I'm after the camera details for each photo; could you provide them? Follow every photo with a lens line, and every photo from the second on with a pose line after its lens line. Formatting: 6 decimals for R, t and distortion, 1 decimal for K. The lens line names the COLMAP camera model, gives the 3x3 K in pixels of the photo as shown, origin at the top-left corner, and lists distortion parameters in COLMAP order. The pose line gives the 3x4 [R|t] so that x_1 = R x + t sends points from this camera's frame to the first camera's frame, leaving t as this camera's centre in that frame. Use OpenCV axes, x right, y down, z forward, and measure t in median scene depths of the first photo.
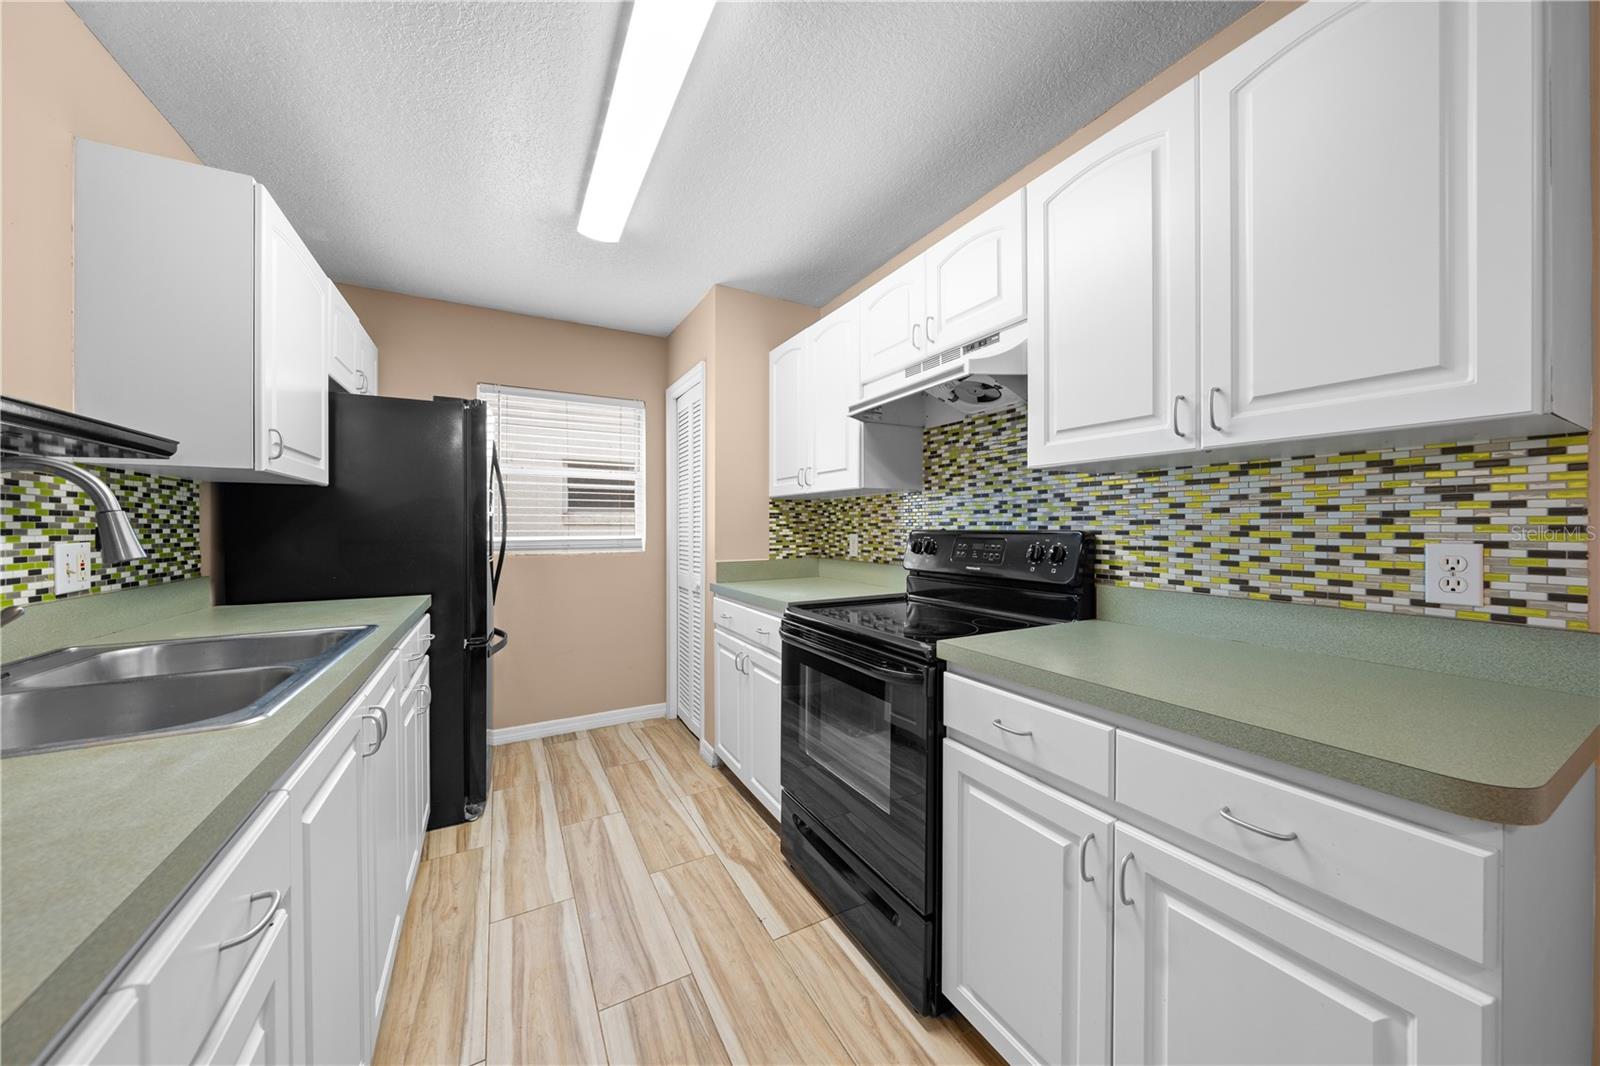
lens RADIAL K [[554.4, 0, 805.0], [0, 554.4, 529.2], [0, 0, 1]] dist [-0.000186, -0.000023]
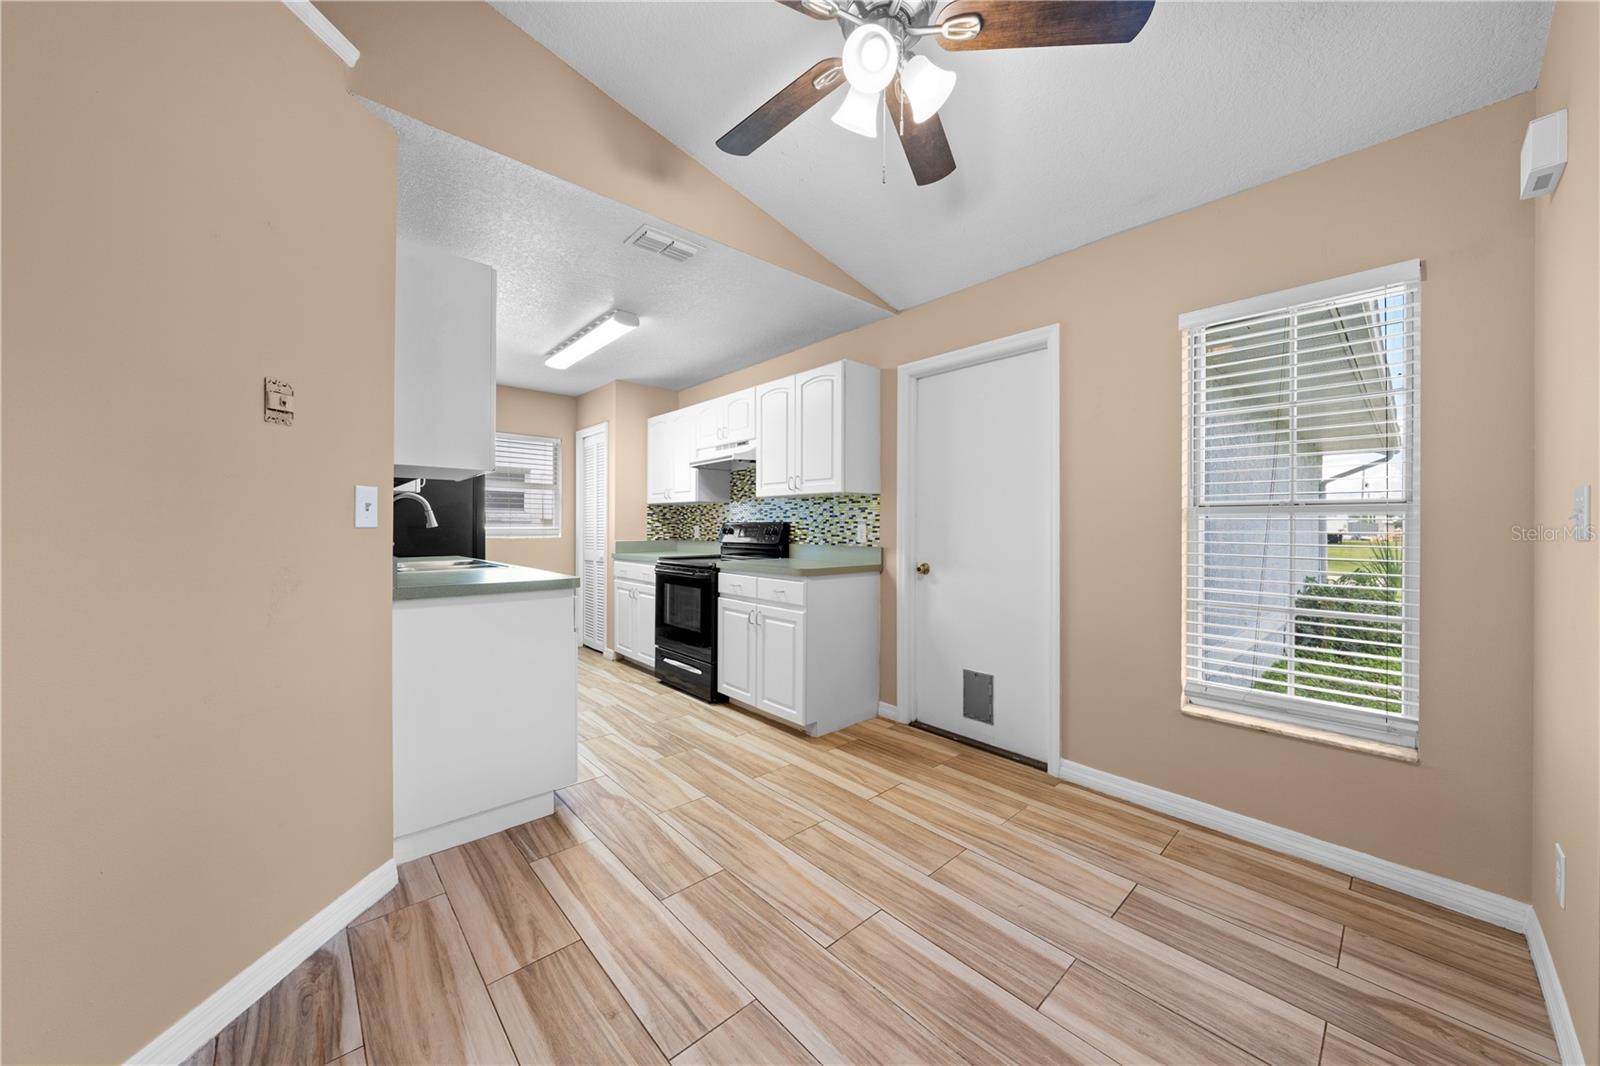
lens RADIAL K [[557.4, 0, 815.8], [0, 557.4, 528.1], [0, 0, 1]] dist [-0.000094, -0.000023]
pose [[0.969880, 0.001426, 0.243579, 0.032052], [-0.000969, 0.999998, -0.001996, 0.029581], [-0.243581, 0.001700, 0.969879, -1.213046]]
